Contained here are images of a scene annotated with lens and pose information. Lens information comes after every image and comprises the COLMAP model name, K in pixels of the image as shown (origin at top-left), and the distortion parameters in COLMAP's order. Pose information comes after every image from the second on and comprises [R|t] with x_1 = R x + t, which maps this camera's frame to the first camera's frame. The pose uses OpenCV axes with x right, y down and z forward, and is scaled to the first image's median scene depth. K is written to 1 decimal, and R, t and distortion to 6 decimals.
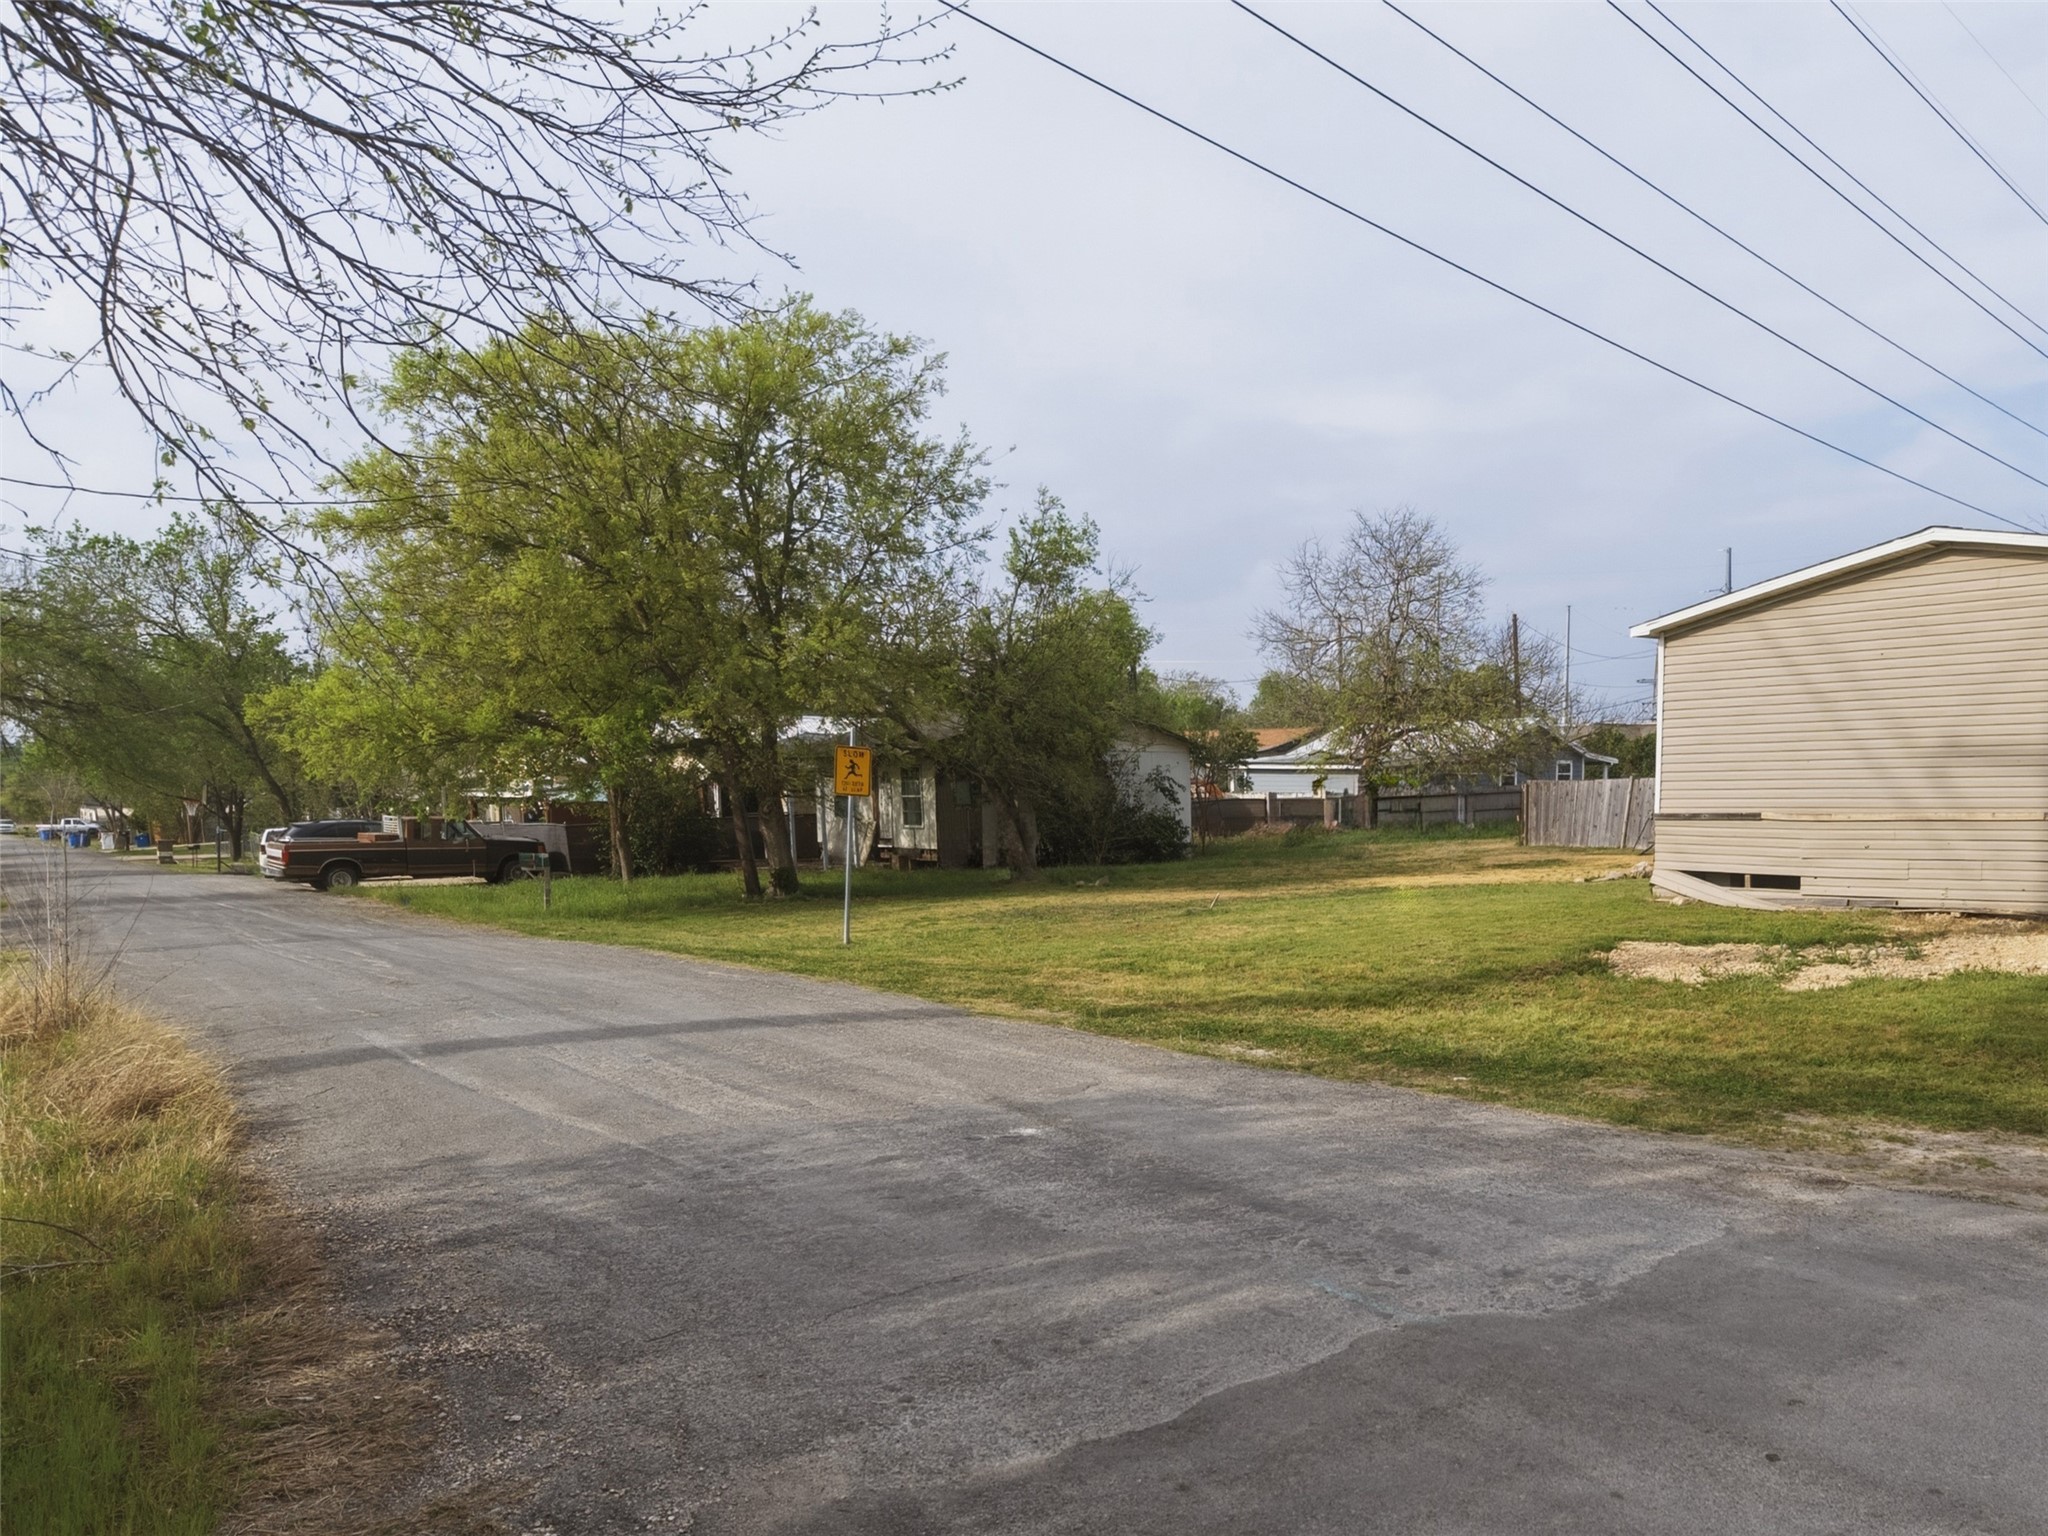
lens RADIAL K [[1785.5, 0, 1311.1], [0, 1785.5, 996.6], [0, 0, 1]] dist [0.027780, -0.042802]
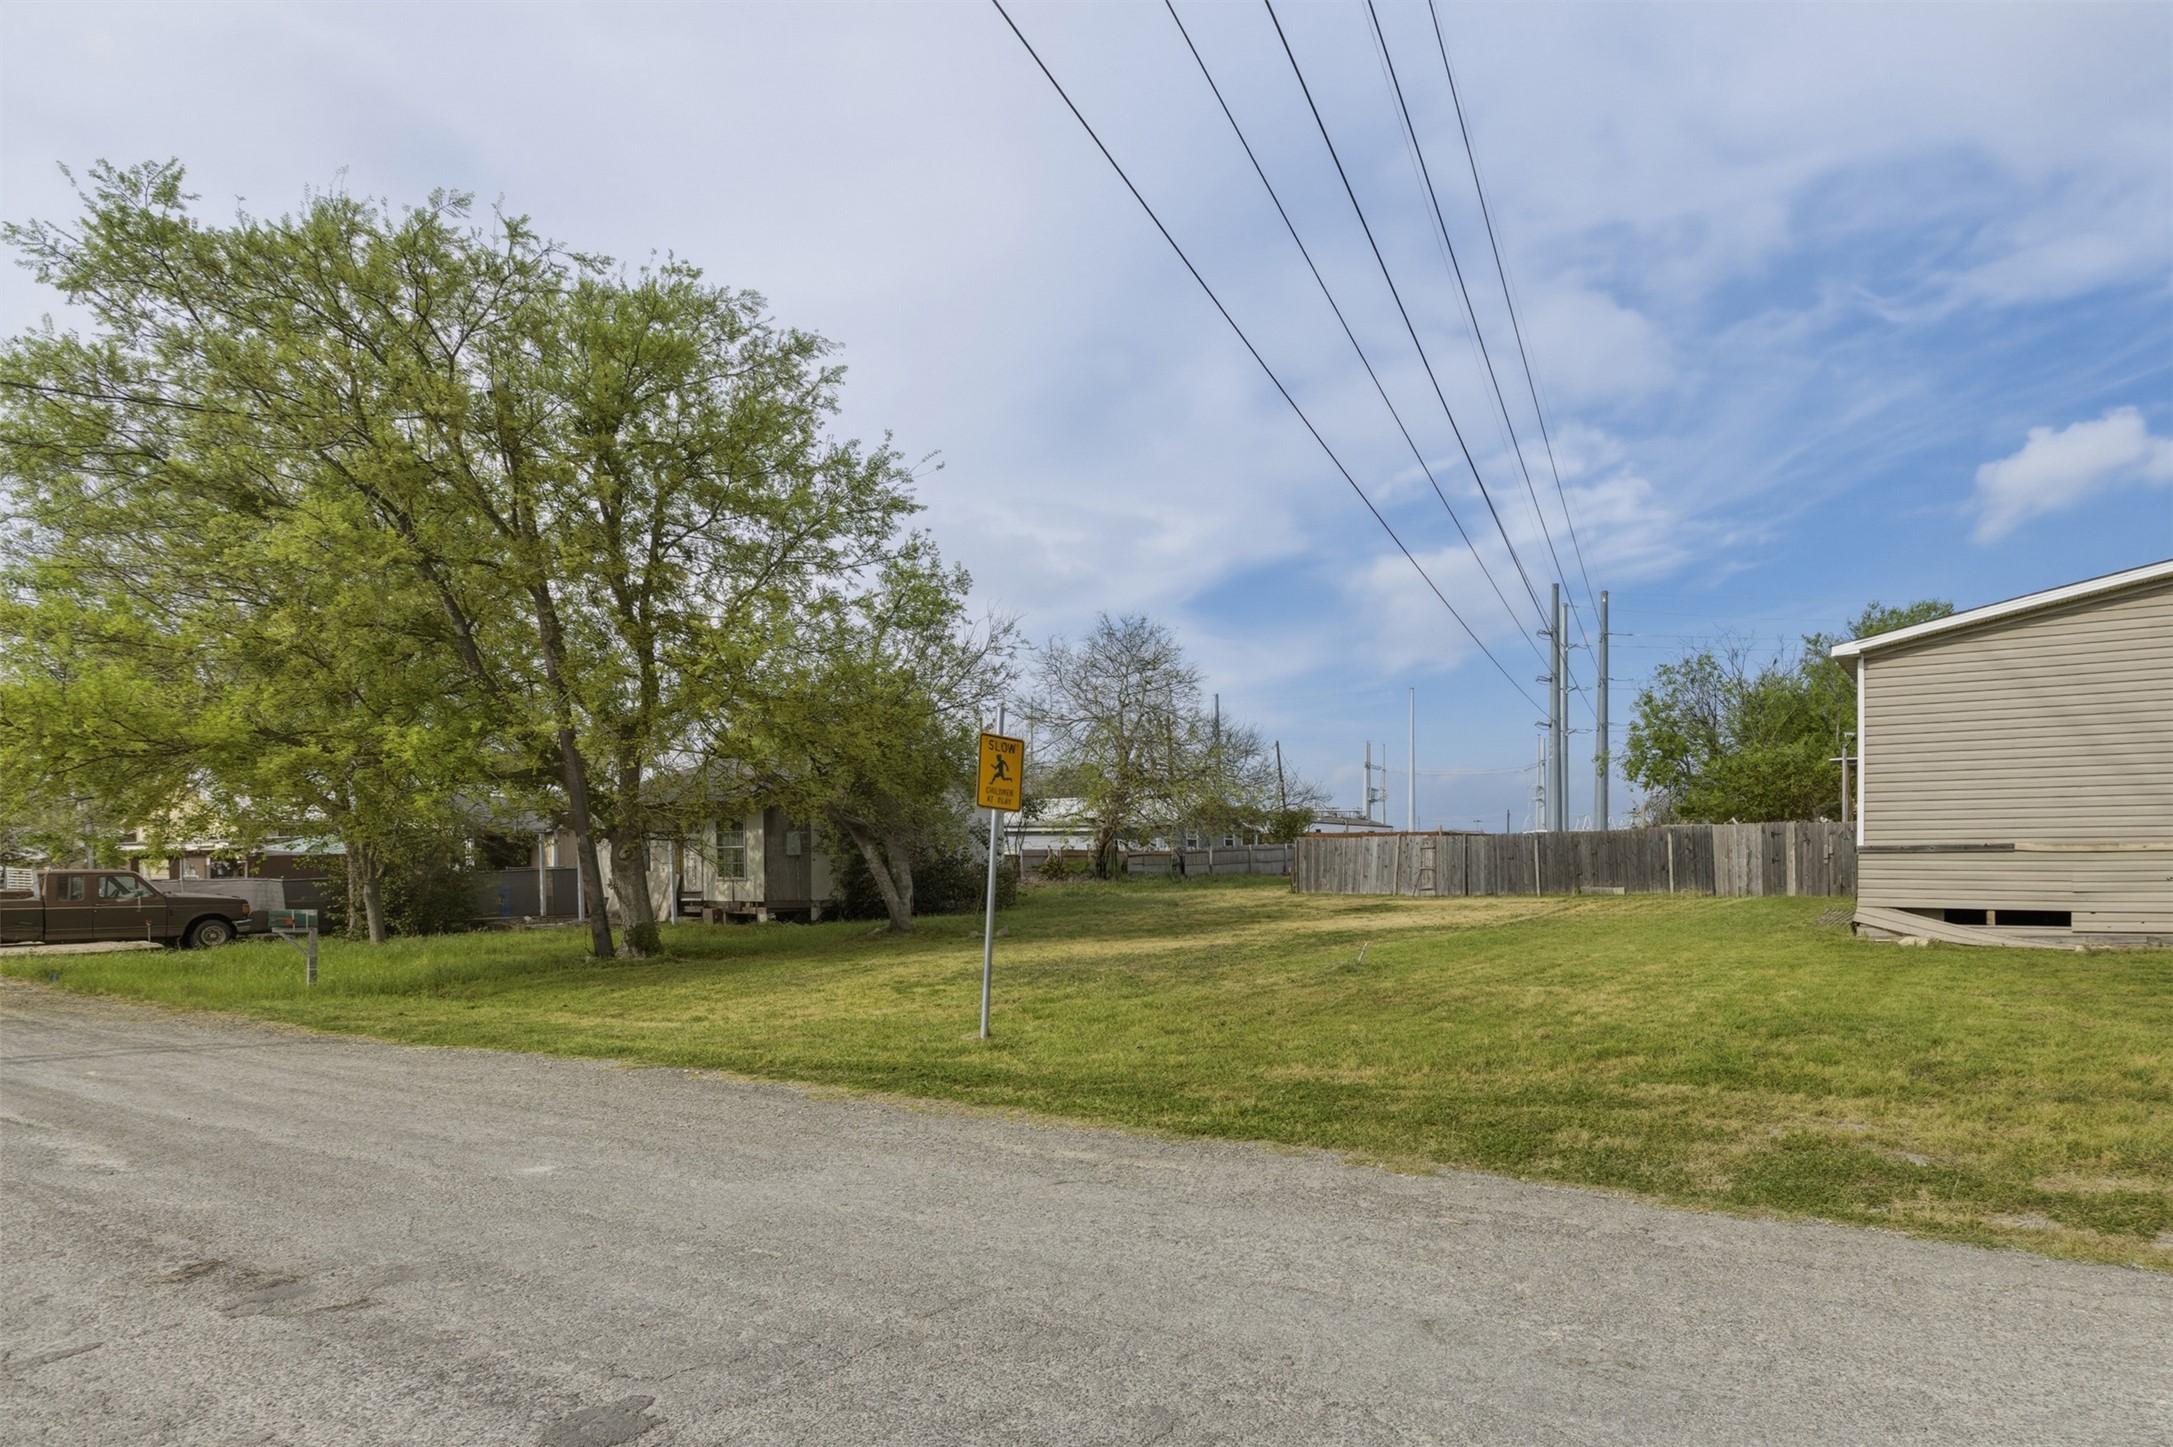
lens RADIAL K [[1225.7, 0, 1329.4], [0, 1225.7, 883.3], [0, 0, 1]] dist [-0.006092, 0.003021]
pose [[0.935199, -0.005848, 0.354073, -0.176162], [0.040419, 0.995092, -0.090323, -0.023180], [-0.351807, 0.098781, 0.930846, 0.314377]]
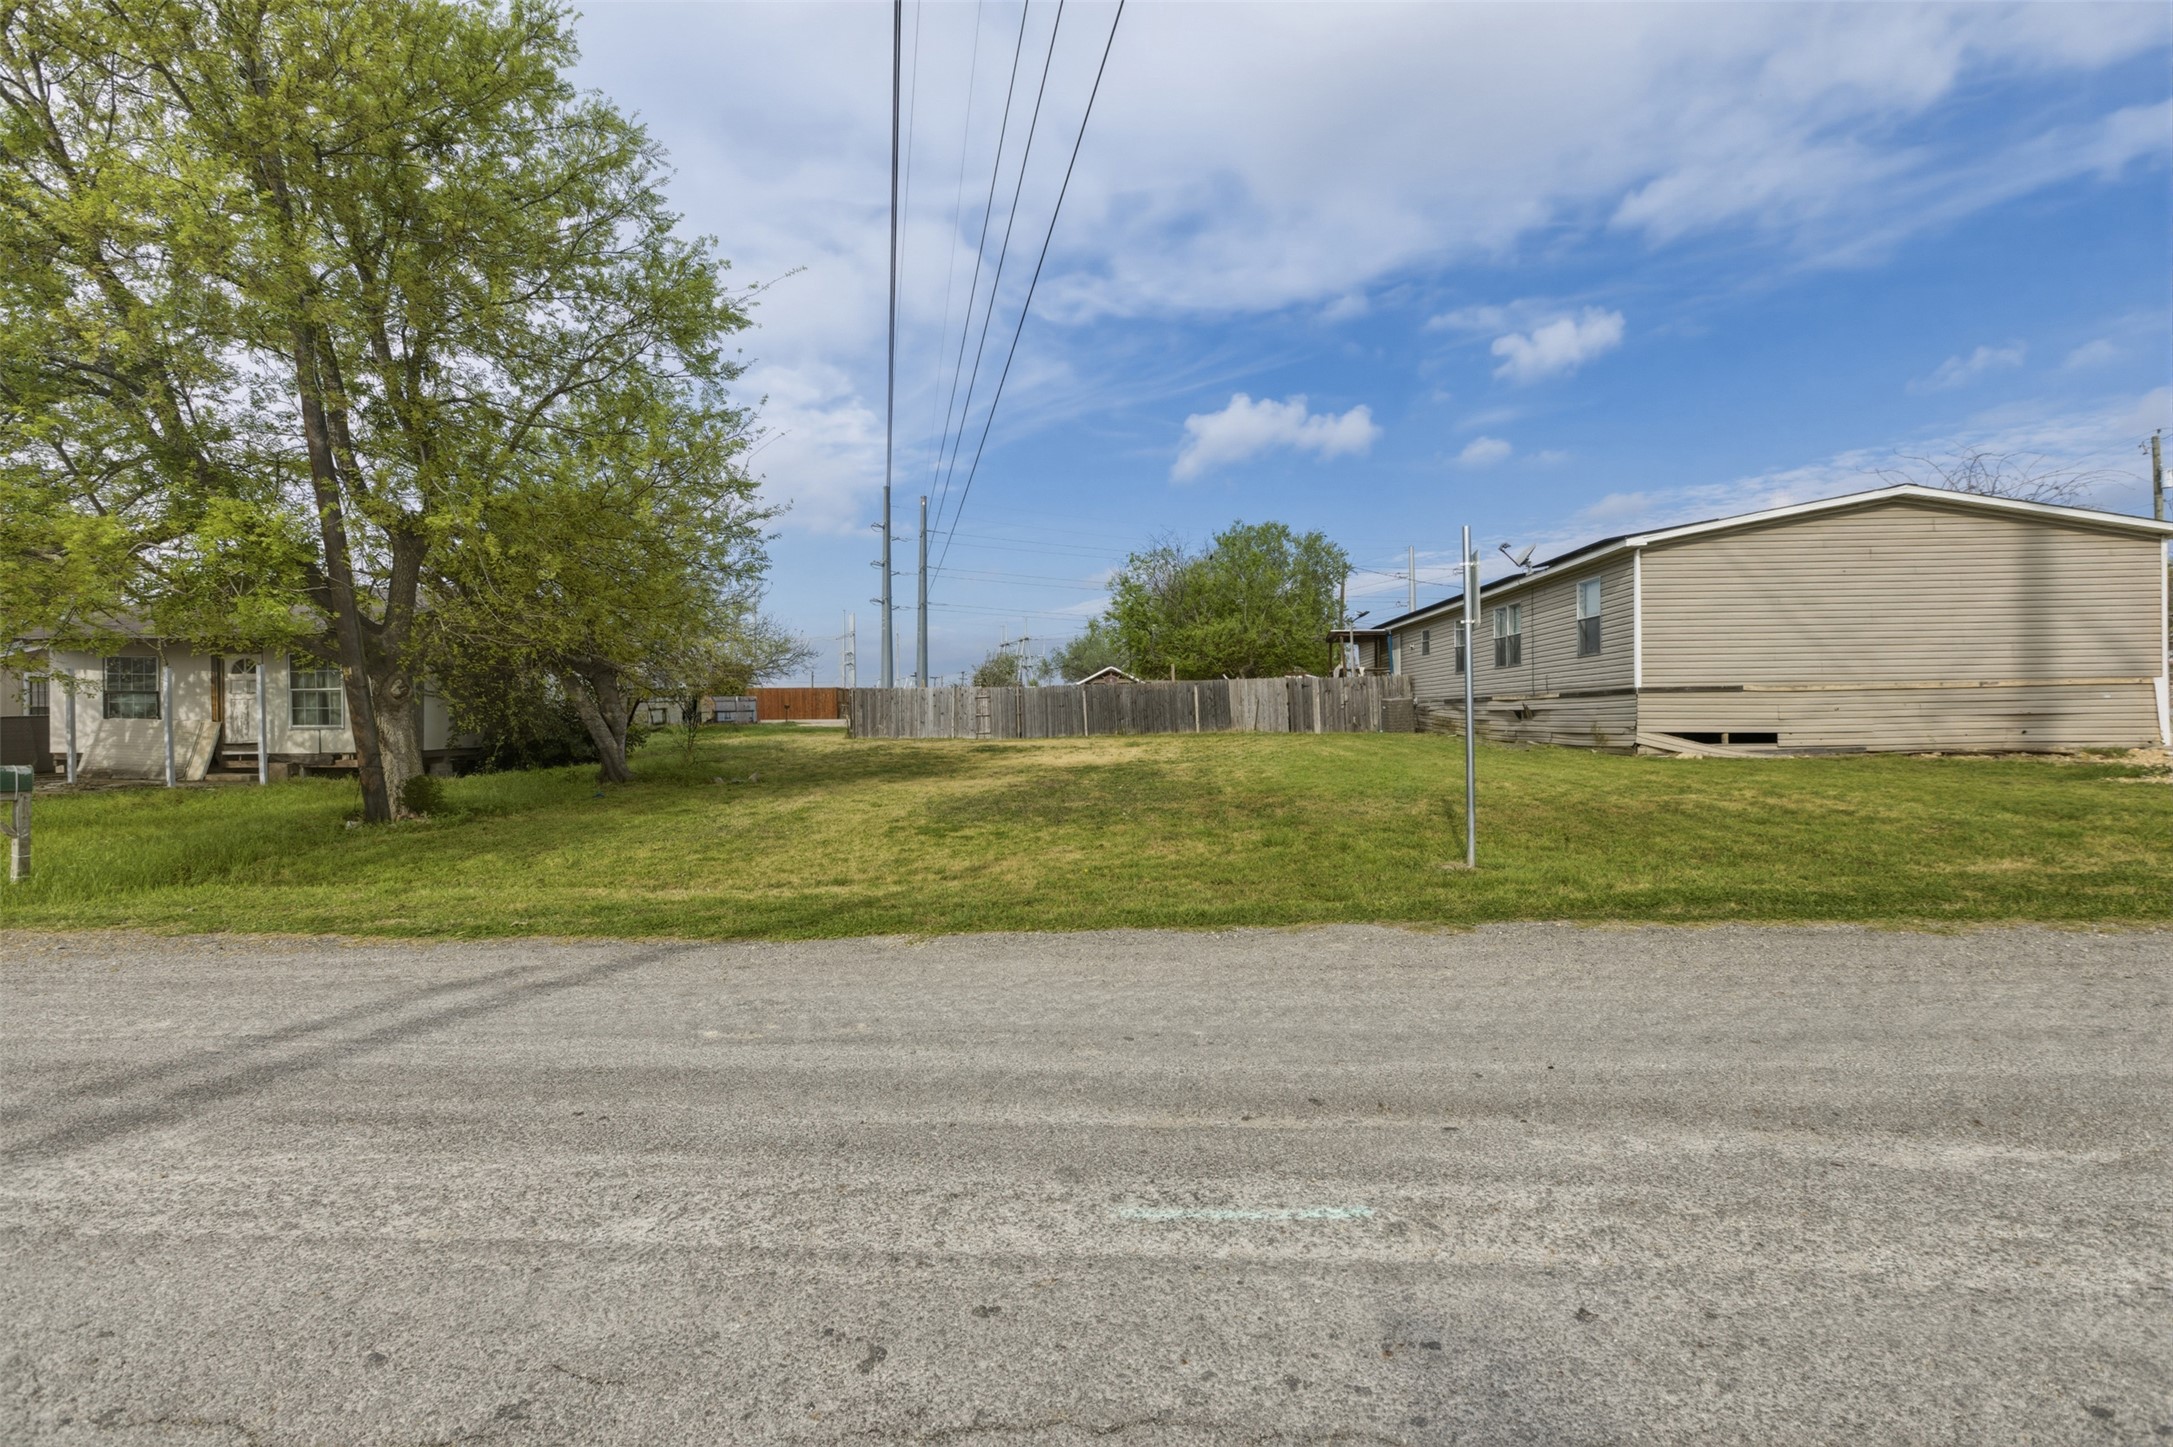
lens RADIAL K [[997.1, 0, 1079.5], [0, 997.1, 708.5], [0, 0, 1]] dist [-0.009056, 0.006670]
pose [[0.679041, 0.003637, 0.734091, -0.358534], [0.087932, 0.992385, -0.086255, -0.038615], [-0.728815, 0.123121, 0.673551, 0.504356]]
